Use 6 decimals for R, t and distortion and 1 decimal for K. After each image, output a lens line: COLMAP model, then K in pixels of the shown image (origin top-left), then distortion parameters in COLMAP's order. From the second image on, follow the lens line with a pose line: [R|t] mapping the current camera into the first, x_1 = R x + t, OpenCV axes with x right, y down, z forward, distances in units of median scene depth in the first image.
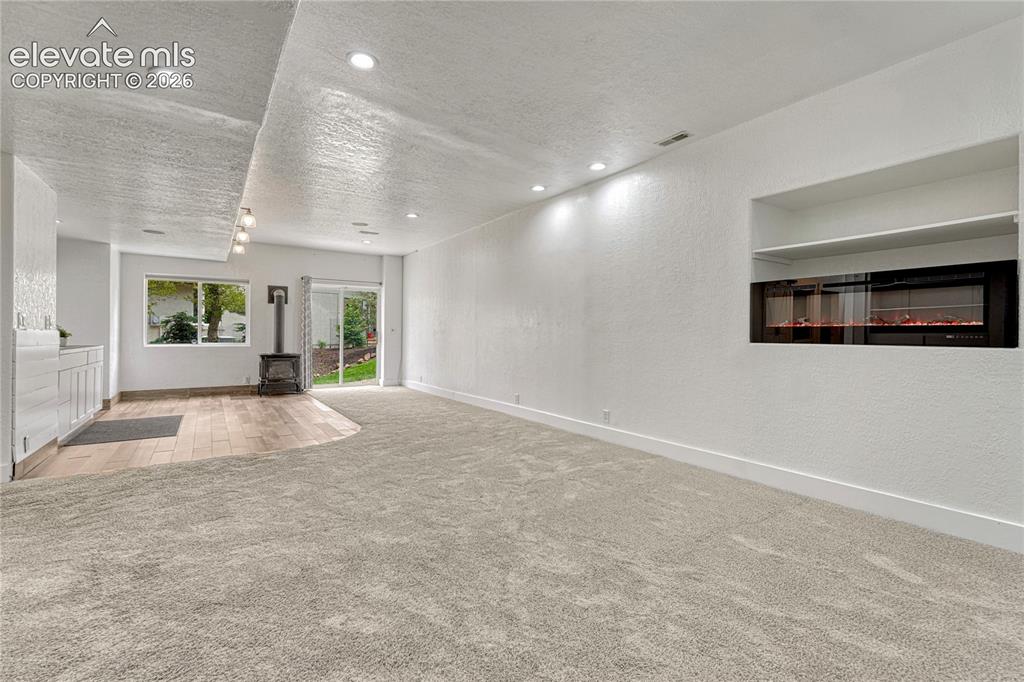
lens RADIAL K [[440.0, 0, 511.5], [0, 440.0, 336.6], [0, 0, 1]] dist [-0.001568, 0.000059]
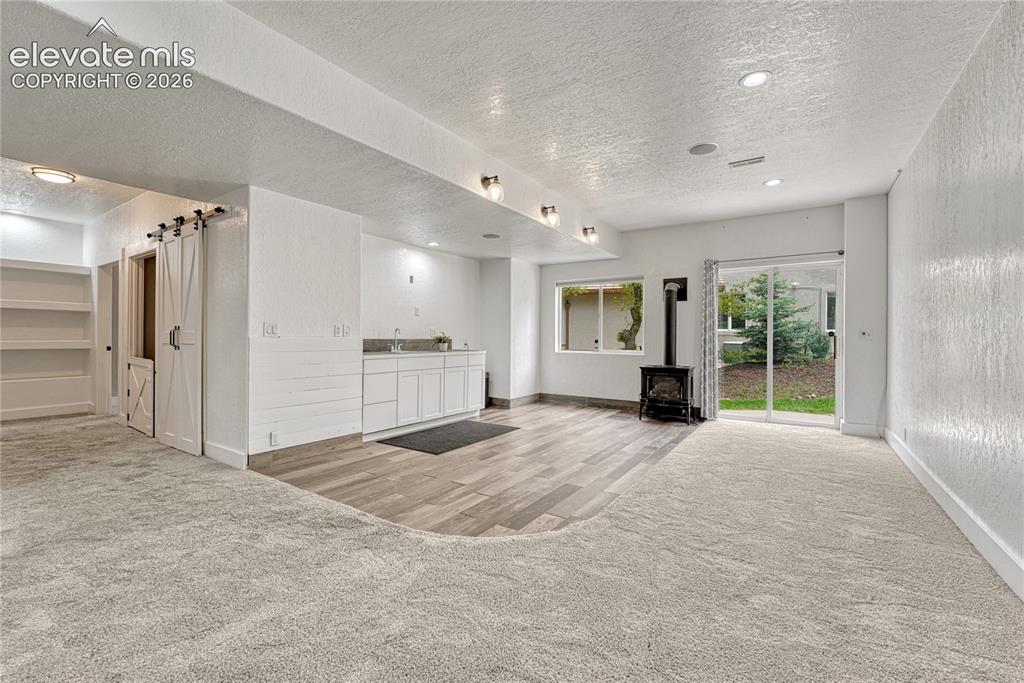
lens RADIAL K [[440.0, 0, 511.5], [0, 440.0, 337.0], [0, 0, 1]] dist [-0.001568, 0.000059]
pose [[0.377246, -0.002427, -0.926110, 0.078109], [-0.007968, 0.999951, -0.005867, -0.005390], [0.926079, 0.009593, 0.377208, 0.449676]]
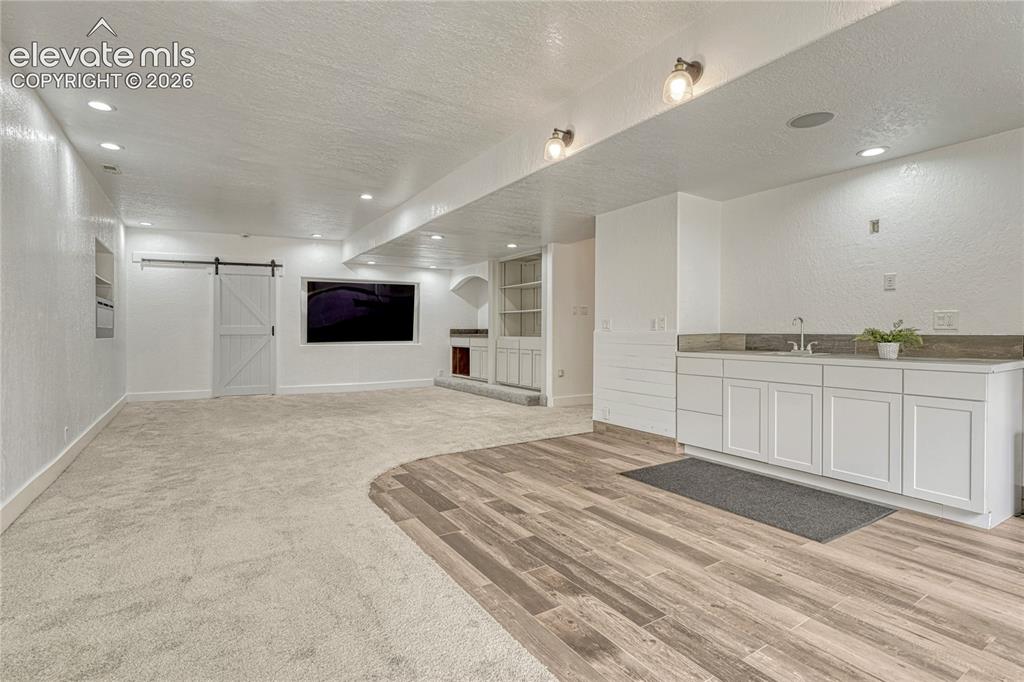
lens RADIAL K [[498.6, 0, 510.5], [0, 498.6, 335.6], [0, 0, 1]] dist [-0.004076, -0.000523]
pose [[-0.999243, -0.002824, 0.038801, -0.350453], [-0.002269, 0.999895, 0.014340, -0.009390], [-0.038837, 0.014241, -0.999144, 1.051852]]
